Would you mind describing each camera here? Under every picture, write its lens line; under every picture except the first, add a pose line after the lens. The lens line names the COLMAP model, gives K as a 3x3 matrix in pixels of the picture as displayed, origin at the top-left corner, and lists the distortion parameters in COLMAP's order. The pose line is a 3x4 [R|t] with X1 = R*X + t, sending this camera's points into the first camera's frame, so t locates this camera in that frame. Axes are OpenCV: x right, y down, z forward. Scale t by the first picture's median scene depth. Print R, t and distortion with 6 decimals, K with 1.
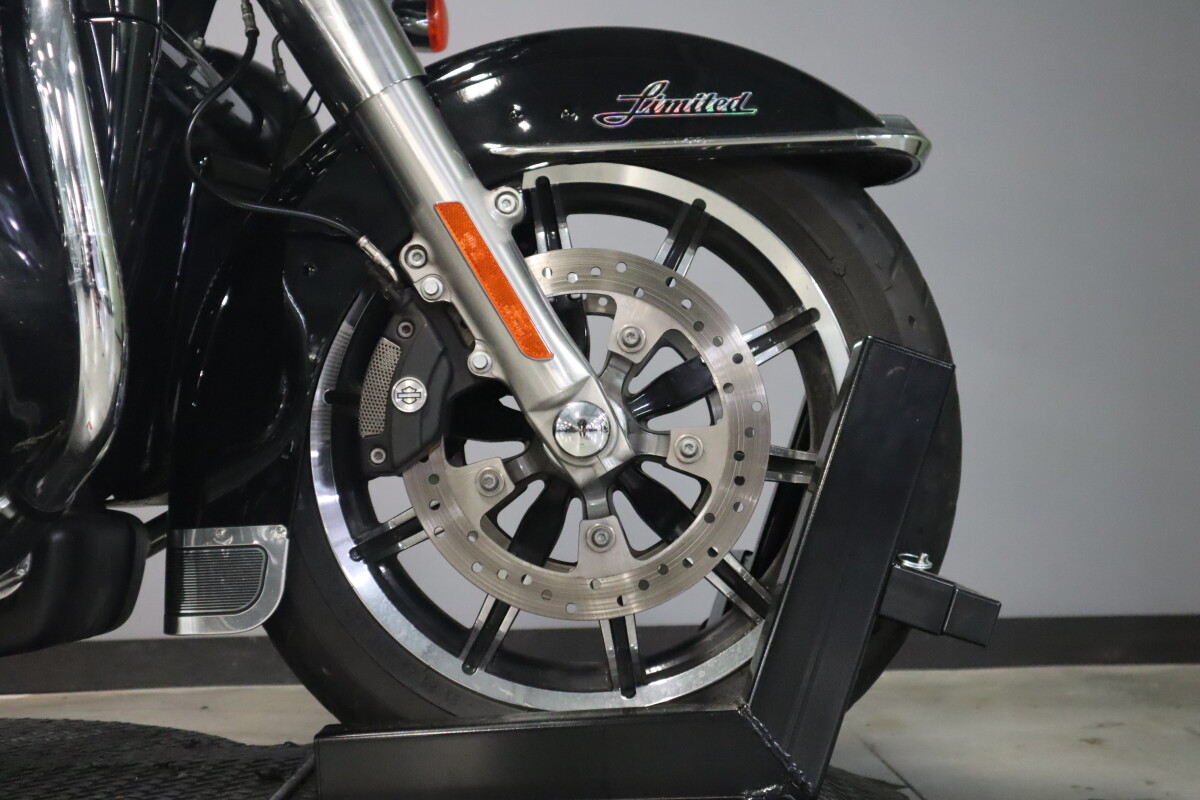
lens RADIAL K [[1594.0, 0, 605.3], [0, 1594.0, 394.0], [0, 0, 1]] dist [0.055666, 0.000000]
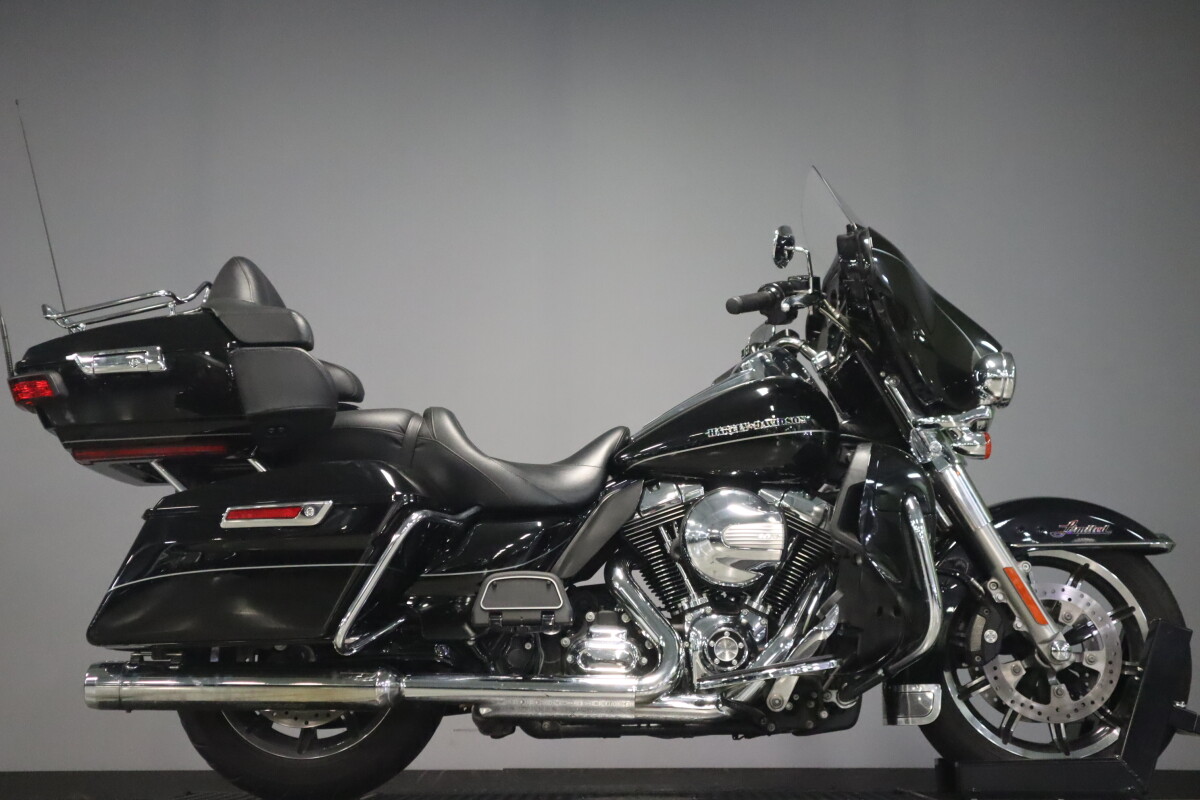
lens RADIAL K [[1594.0, 0, 598.8], [0, 1594.0, 400.7], [0, 0, 1]] dist [0.055666, 0.000000]
pose [[0.999681, 0.017225, -0.018445, -0.732423], [-0.019576, 0.990516, -0.135996, -0.013051], [0.015928, 0.136314, 0.990538, -1.742527]]
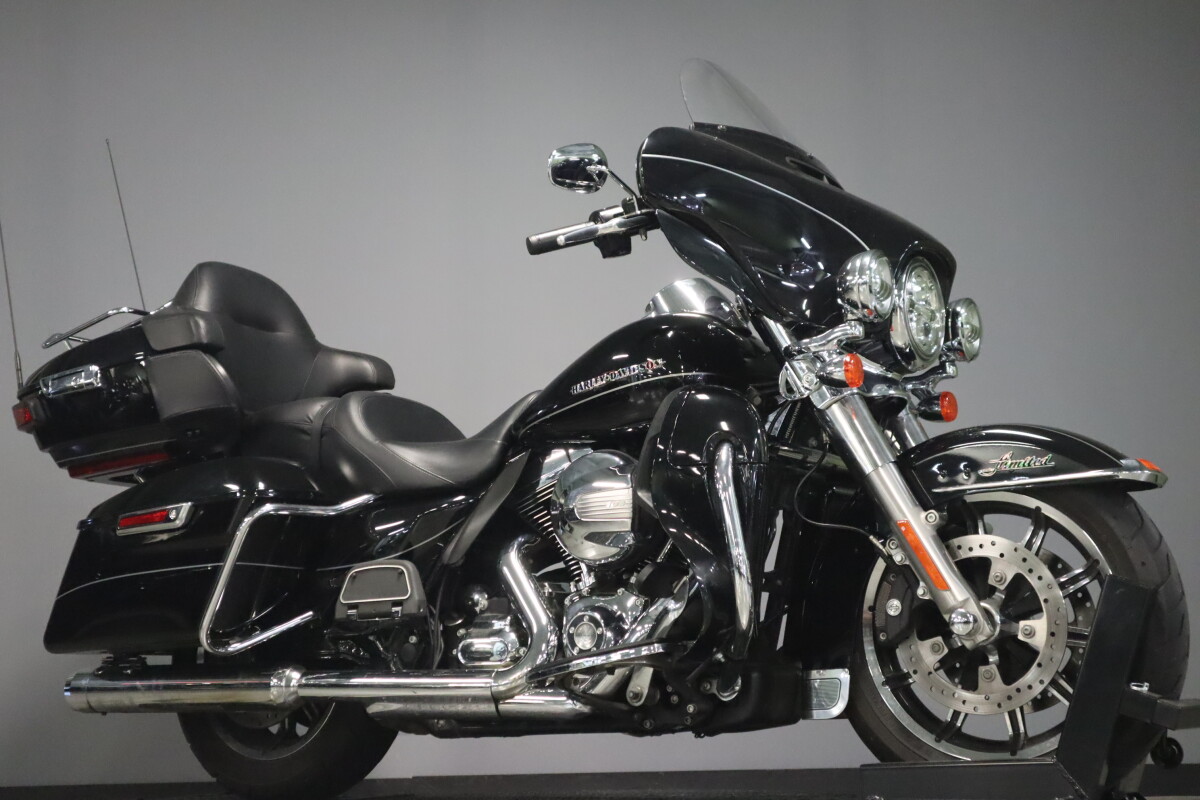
lens RADIAL K [[1744.3, 0, 601.7], [0, 1744.3, 392.8], [0, 0, 1]] dist [0.043818, 0.000000]
pose [[0.856645, -0.083892, -0.509040, 0.756596], [0.026564, 0.992554, -0.118875, -0.016937], [0.515222, 0.088311, 0.852495, -1.235699]]
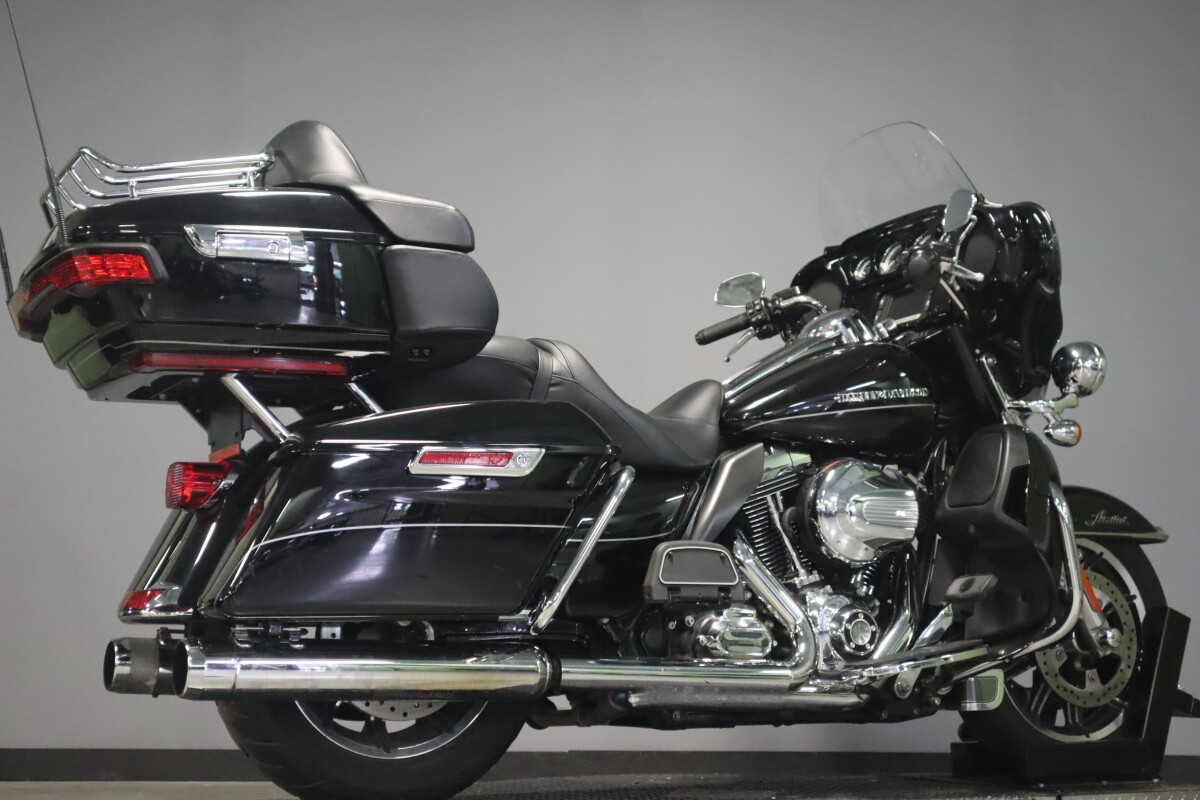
lens RADIAL K [[1744.3, 0, 599.5], [0, 1744.3, 395.9], [0, 0, 1]] dist [0.043818, 0.000000]
pose [[0.872363, 0.098092, 0.478916, -2.227173], [-0.047037, 0.991959, -0.117494, 0.004571], [-0.486590, 0.079971, 0.869963, -1.244282]]
